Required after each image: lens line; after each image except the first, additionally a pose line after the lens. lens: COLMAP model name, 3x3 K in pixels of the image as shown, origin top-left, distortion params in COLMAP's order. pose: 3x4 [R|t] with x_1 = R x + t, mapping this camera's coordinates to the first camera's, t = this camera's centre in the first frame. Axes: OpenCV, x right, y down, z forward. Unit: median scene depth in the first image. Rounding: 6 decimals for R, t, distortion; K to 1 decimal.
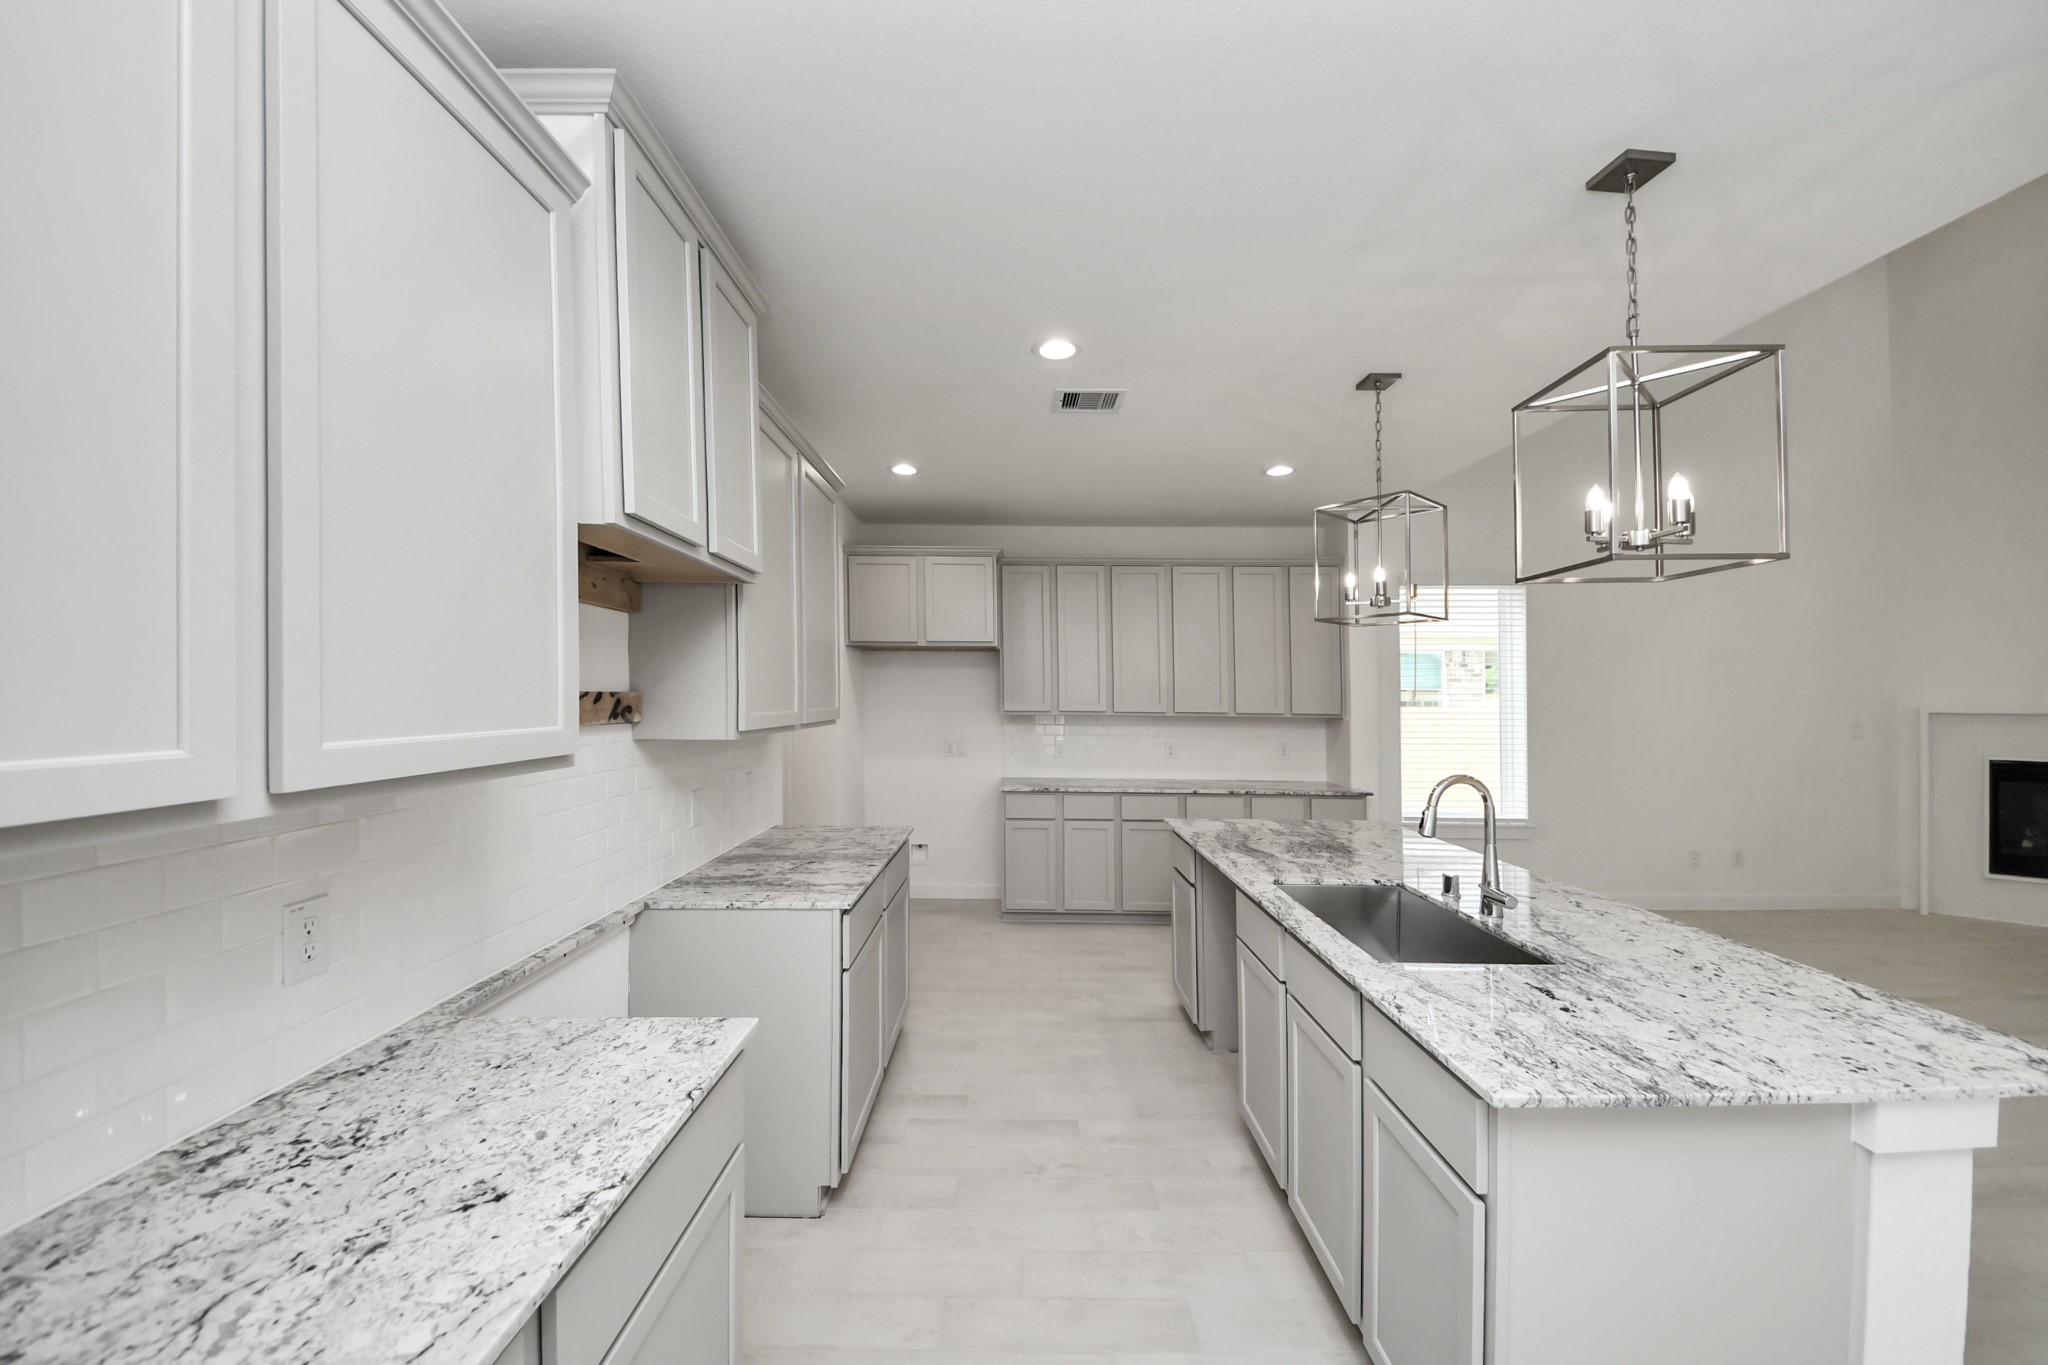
lens RADIAL K [[744.6, 0, 1012.4], [0, 744.6, 679.5], [0, 0, 1]] dist [0.045745, -0.027313]
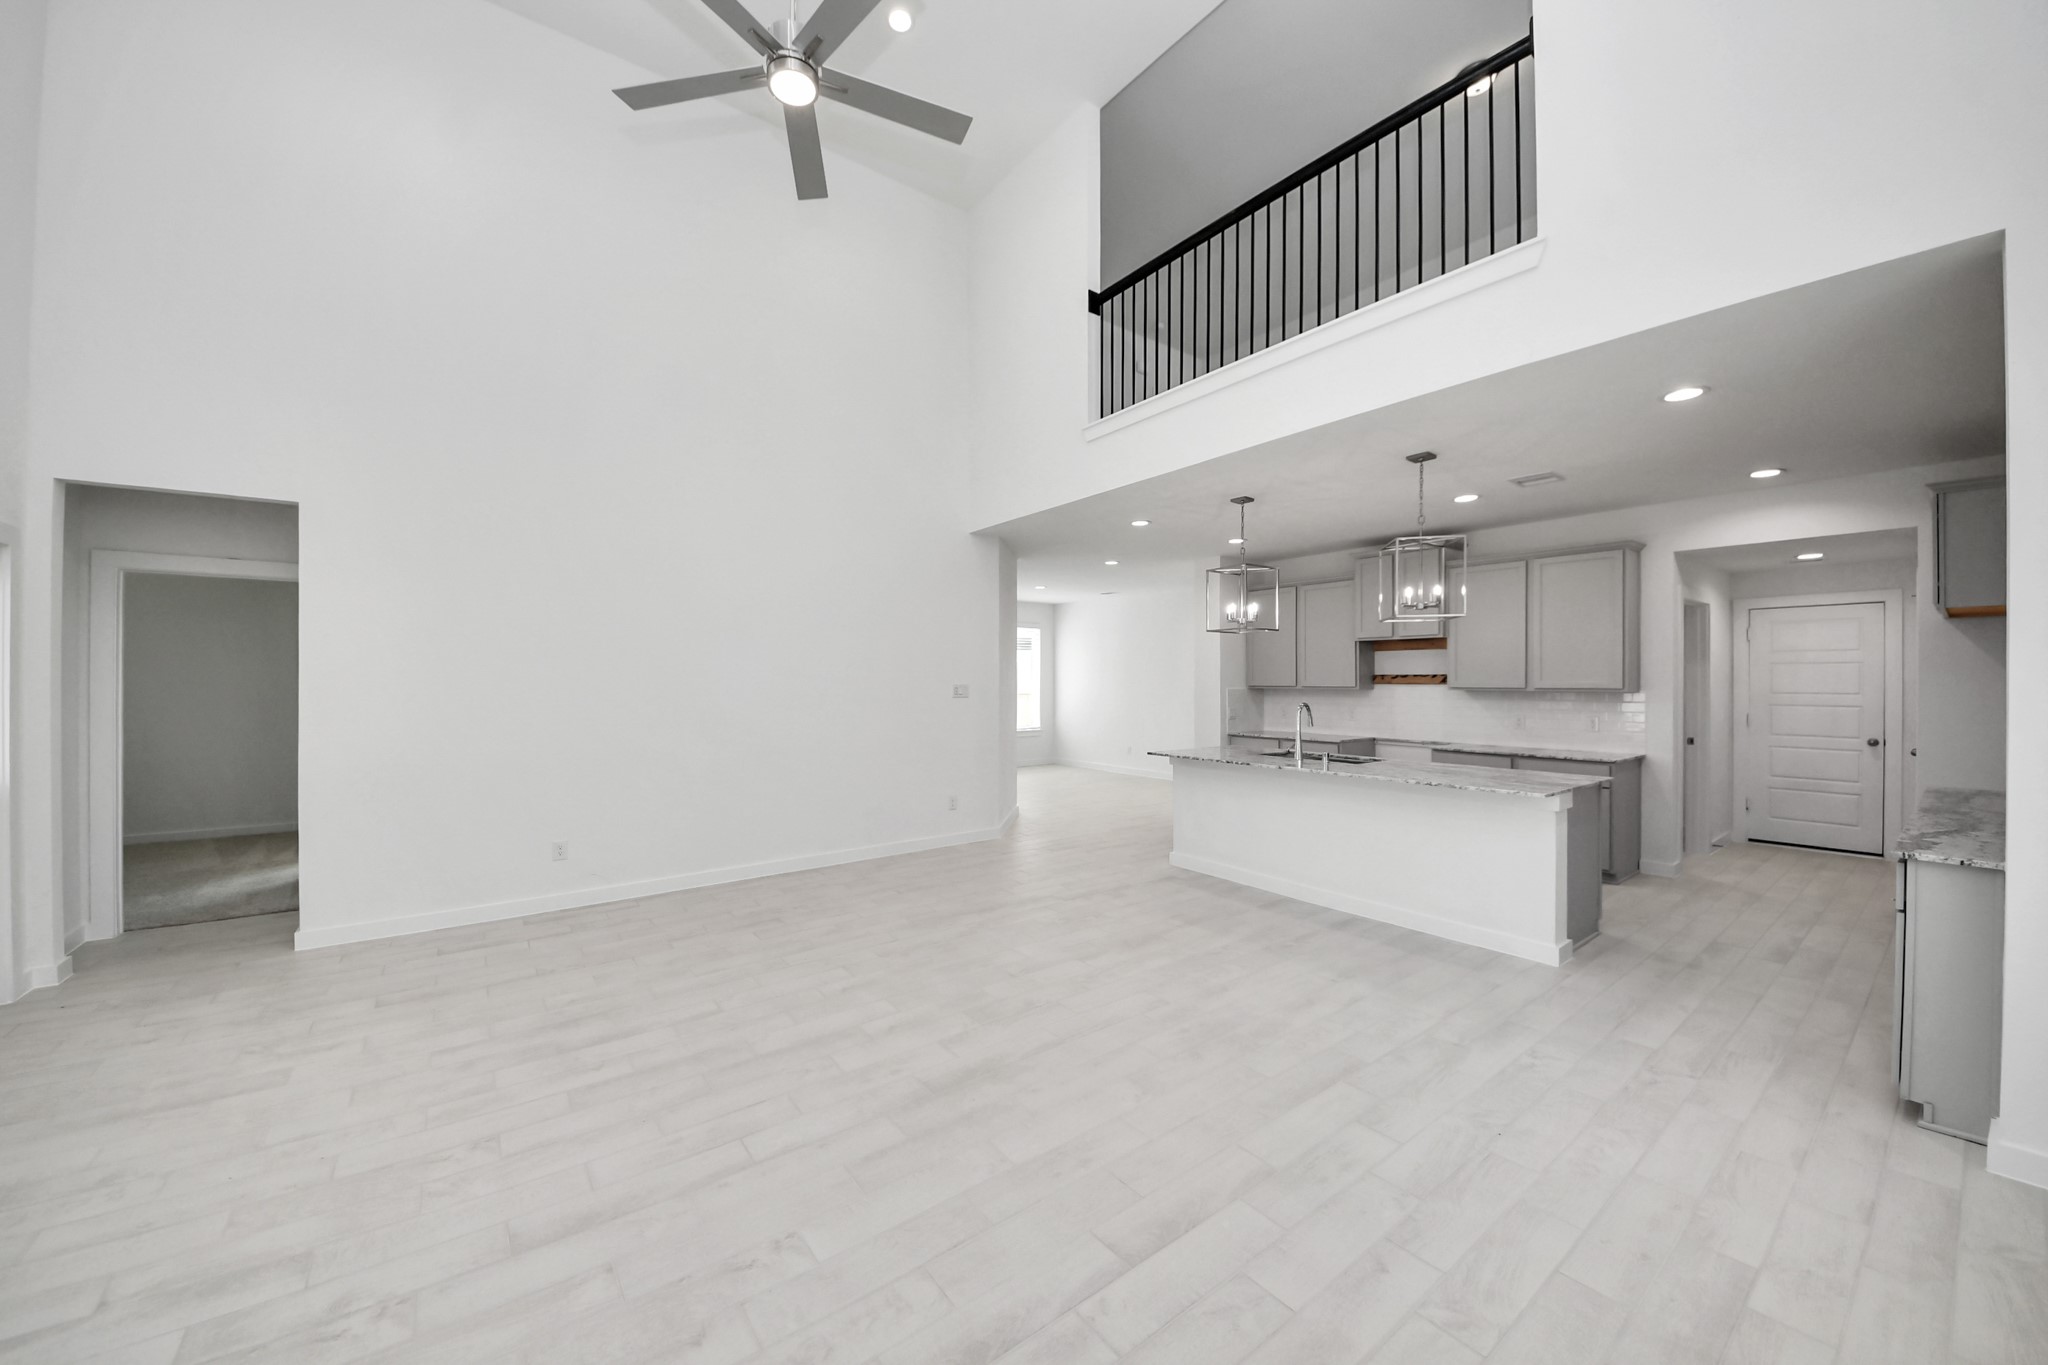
lens RADIAL K [[724.5, 0, 1017.3], [0, 724.5, 678.0], [0, 0, 1]] dist [0.044326, -0.025660]
pose [[-0.801349, -0.008047, -0.598143, 3.131659], [0.008954, 0.999636, -0.025445, 0.106694], [0.598130, -0.025746, -0.800986, 2.656193]]
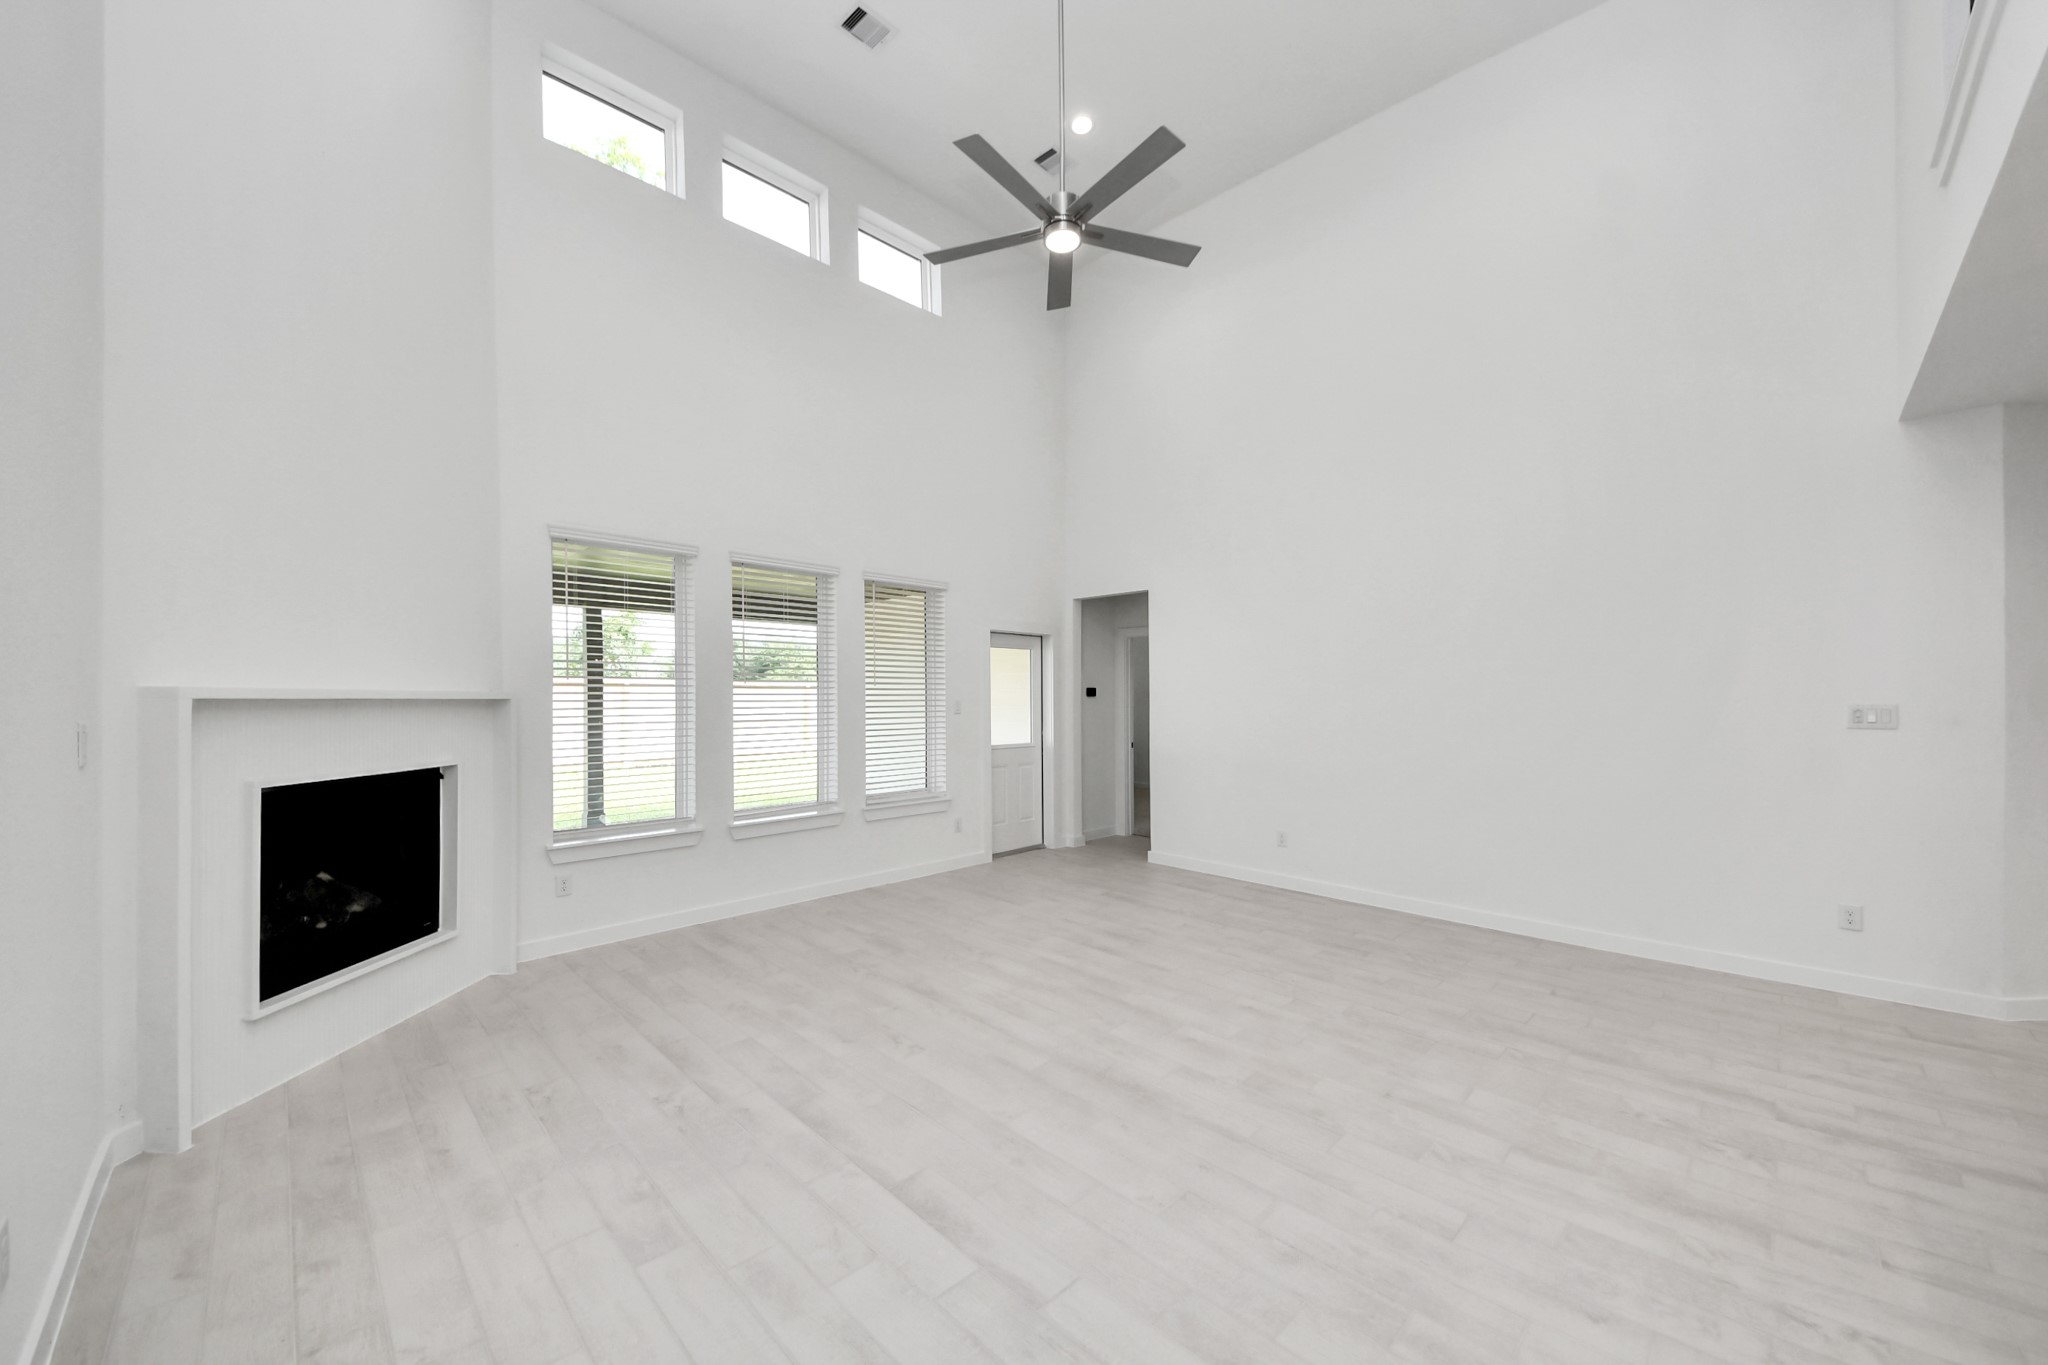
lens RADIAL K [[744.6, 0, 1012.4], [0, 744.6, 679.5], [0, 0, 1]] dist [0.045745, -0.027313]
pose [[-0.707743, 0.009643, 0.706405, 1.514367], [-0.023518, 0.999031, -0.037200, 0.107855], [-0.706079, -0.042941, -0.706830, 2.675216]]
